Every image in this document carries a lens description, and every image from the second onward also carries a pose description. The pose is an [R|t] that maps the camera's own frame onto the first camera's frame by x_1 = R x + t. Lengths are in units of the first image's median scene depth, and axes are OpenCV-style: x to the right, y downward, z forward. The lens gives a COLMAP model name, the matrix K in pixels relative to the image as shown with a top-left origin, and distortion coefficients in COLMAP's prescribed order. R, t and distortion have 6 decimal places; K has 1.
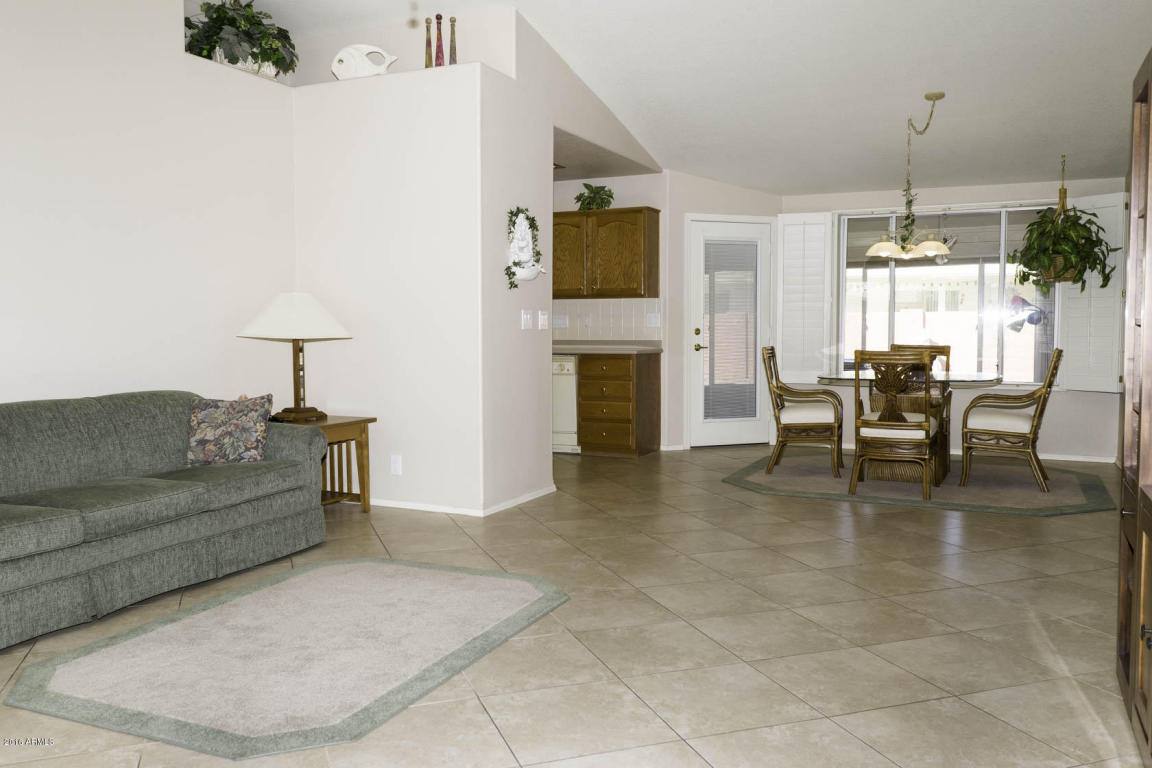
lens RADIAL K [[922.8, 0, 578.9], [0, 922.8, 385.8], [0, 0, 1]] dist [-0.014502, 0.003804]
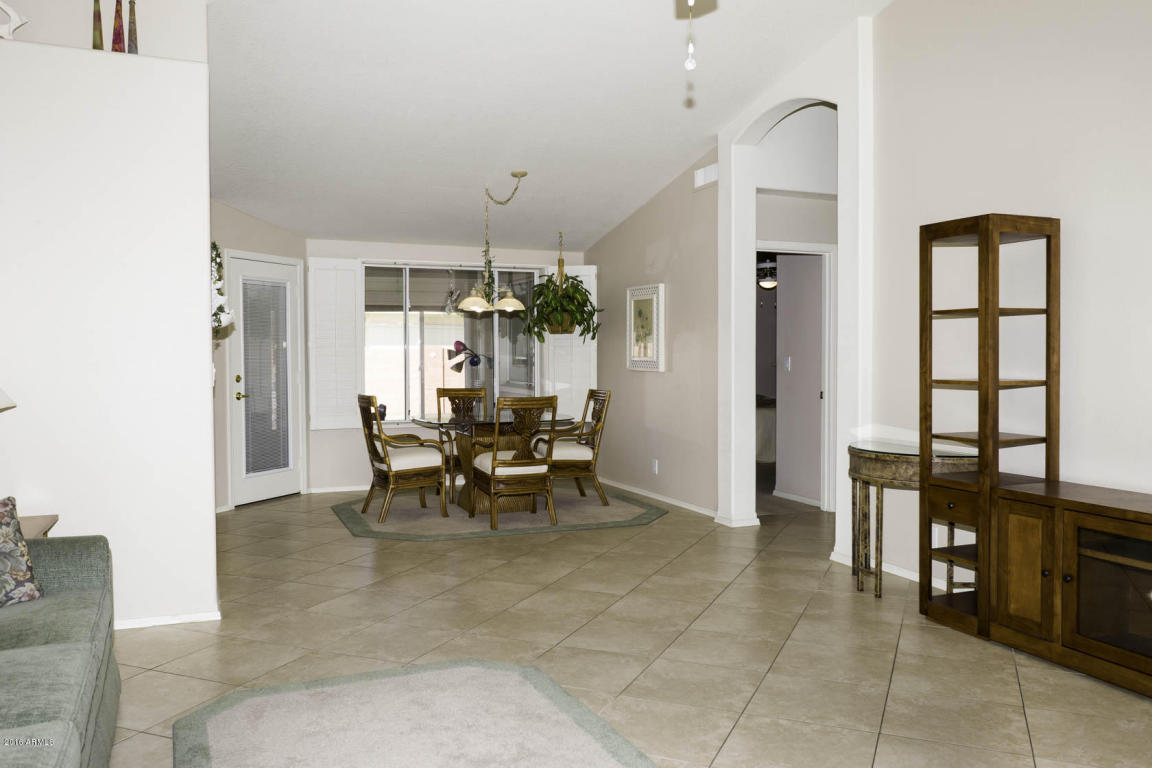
lens RADIAL K [[922.8, 0, 574.6], [0, 922.8, 380.7], [0, 0, 1]] dist [-0.014502, 0.003804]
pose [[0.665797, -0.021503, 0.745823, -0.466627], [0.049116, 0.998680, -0.015053, -0.038068], [-0.744514, 0.046654, 0.665975, 0.203873]]
